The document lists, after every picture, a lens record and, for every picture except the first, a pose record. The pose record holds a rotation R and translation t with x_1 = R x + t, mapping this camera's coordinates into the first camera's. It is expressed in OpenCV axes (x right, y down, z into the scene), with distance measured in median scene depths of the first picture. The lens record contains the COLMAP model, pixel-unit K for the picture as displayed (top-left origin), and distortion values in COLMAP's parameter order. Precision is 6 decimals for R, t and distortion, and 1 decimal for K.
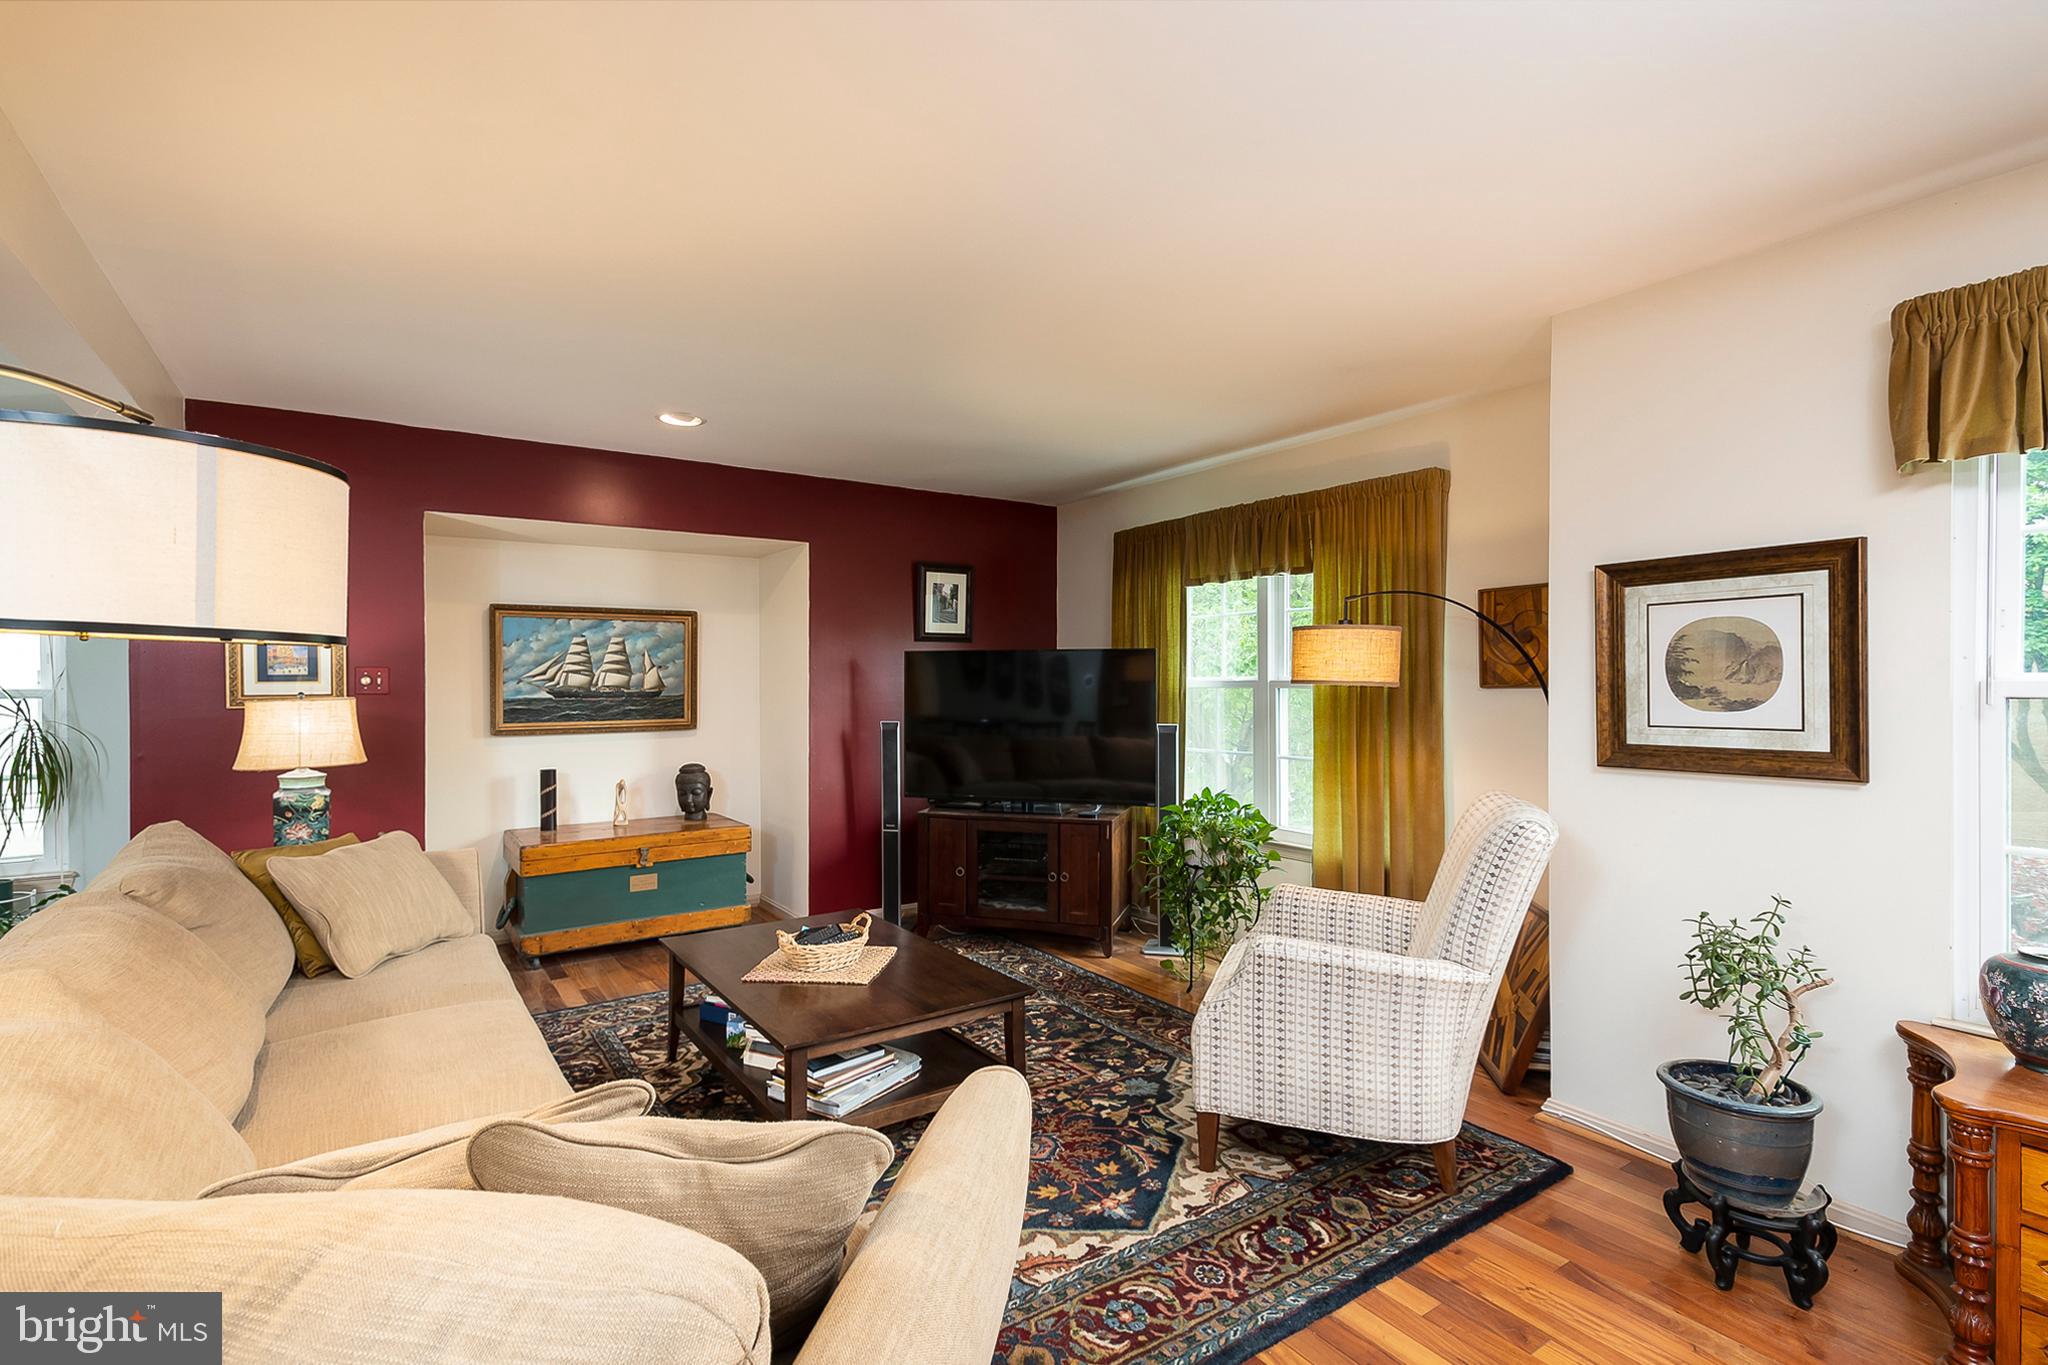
lens RADIAL K [[952.8, 0, 1010.7], [0, 952.8, 682.0], [0, 0, 1]] dist [0.032879, -0.004427]
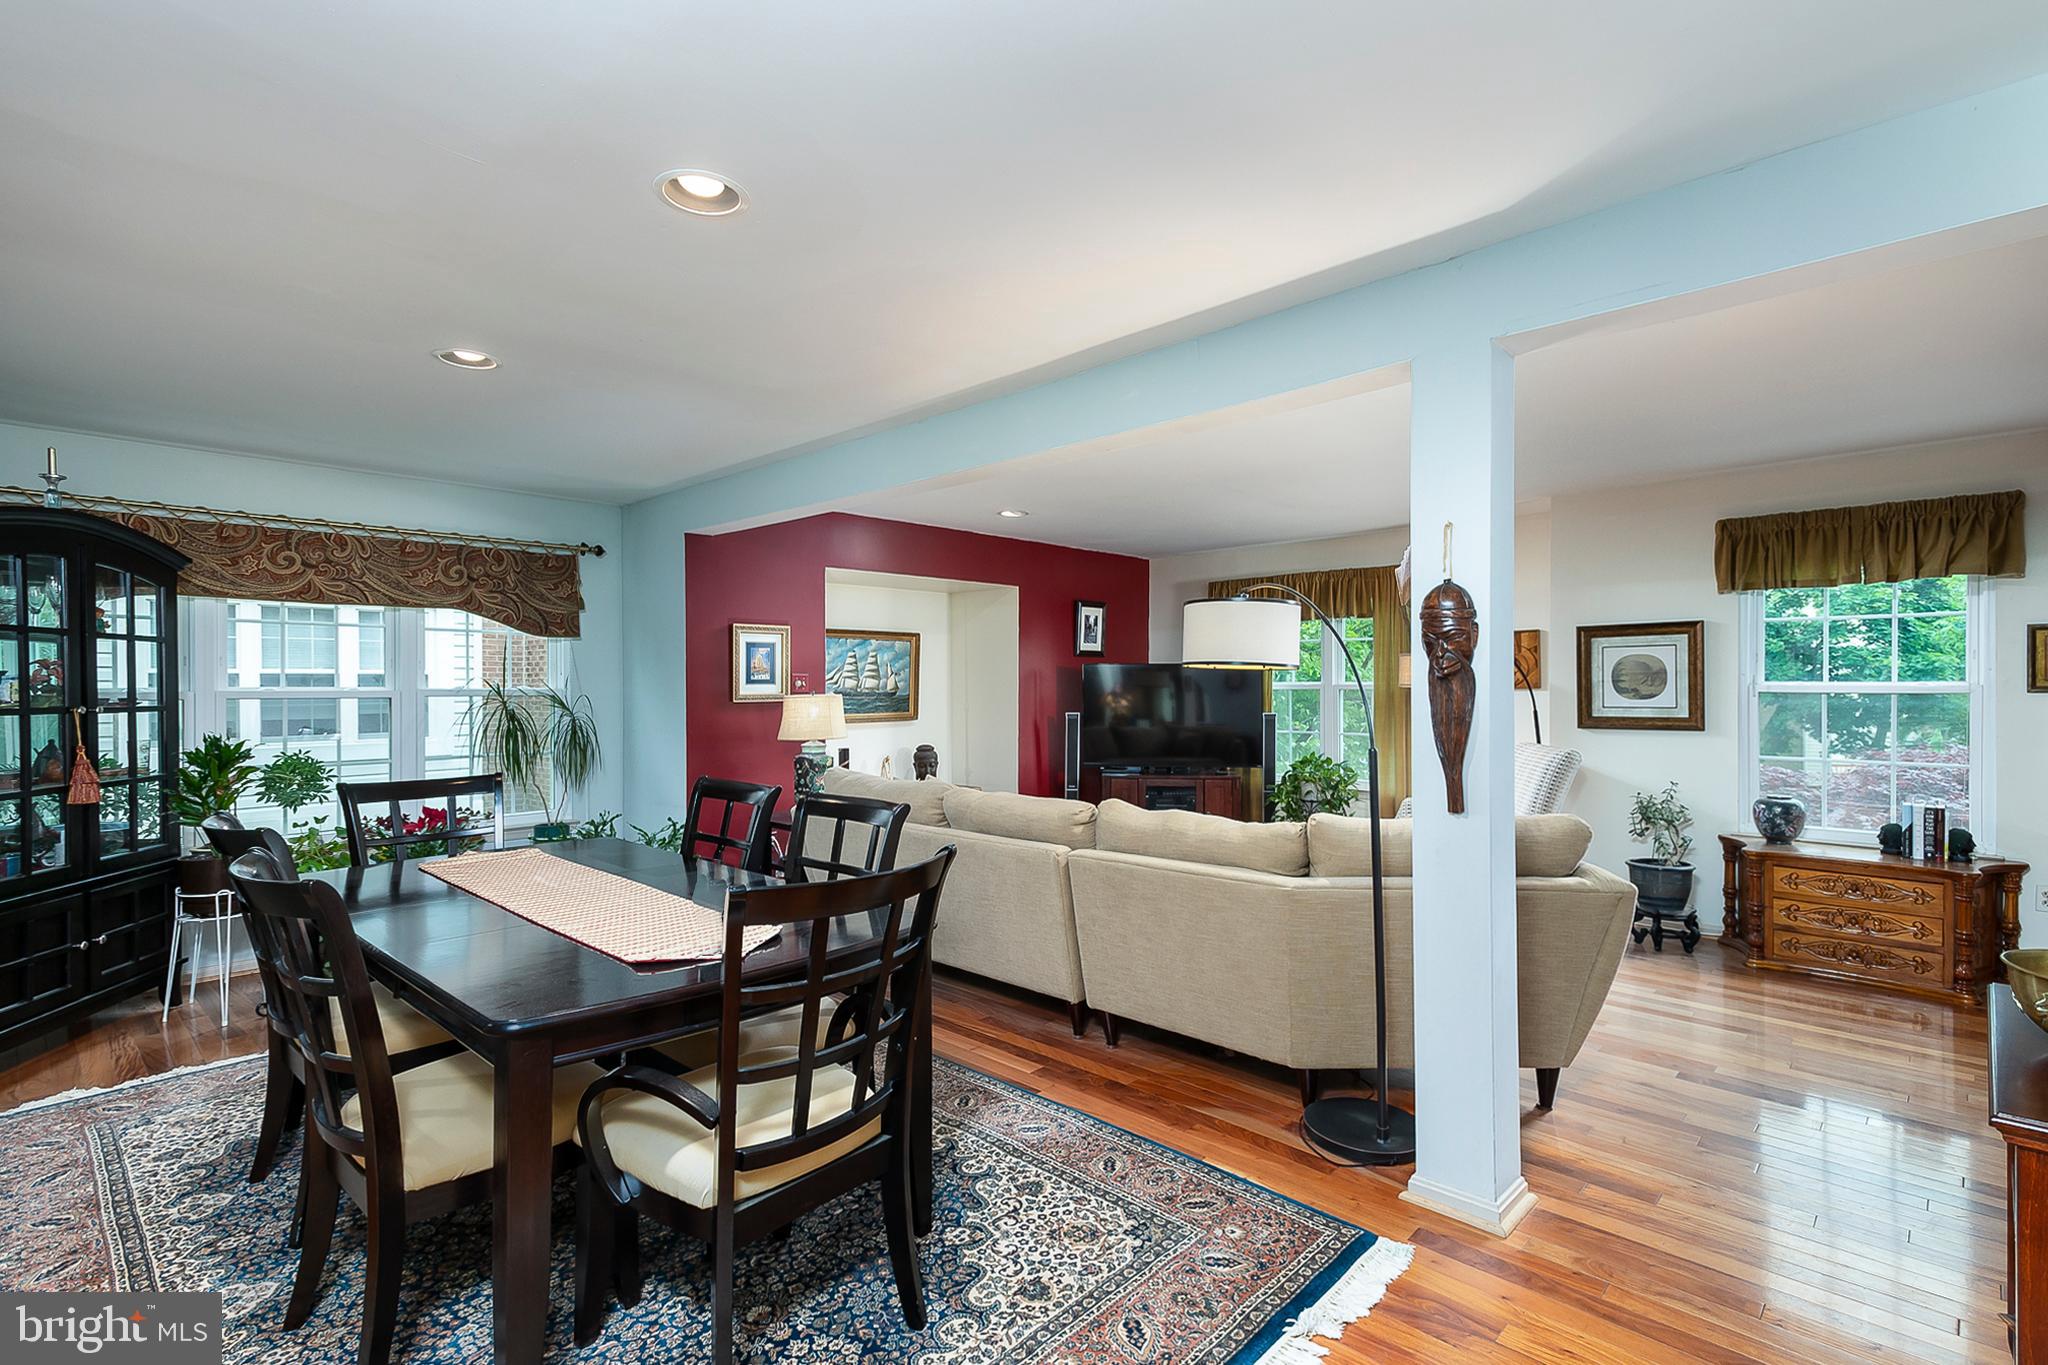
lens RADIAL K [[952.8, 0, 1013.7], [0, 952.8, 681.0], [0, 0, 1]] dist [0.032879, -0.004427]
pose [[0.979639, 0.002210, 0.200754, -0.937331], [-0.001149, 0.999985, -0.005403, 0.002840], [-0.200762, 0.005063, 0.979627, -0.714761]]
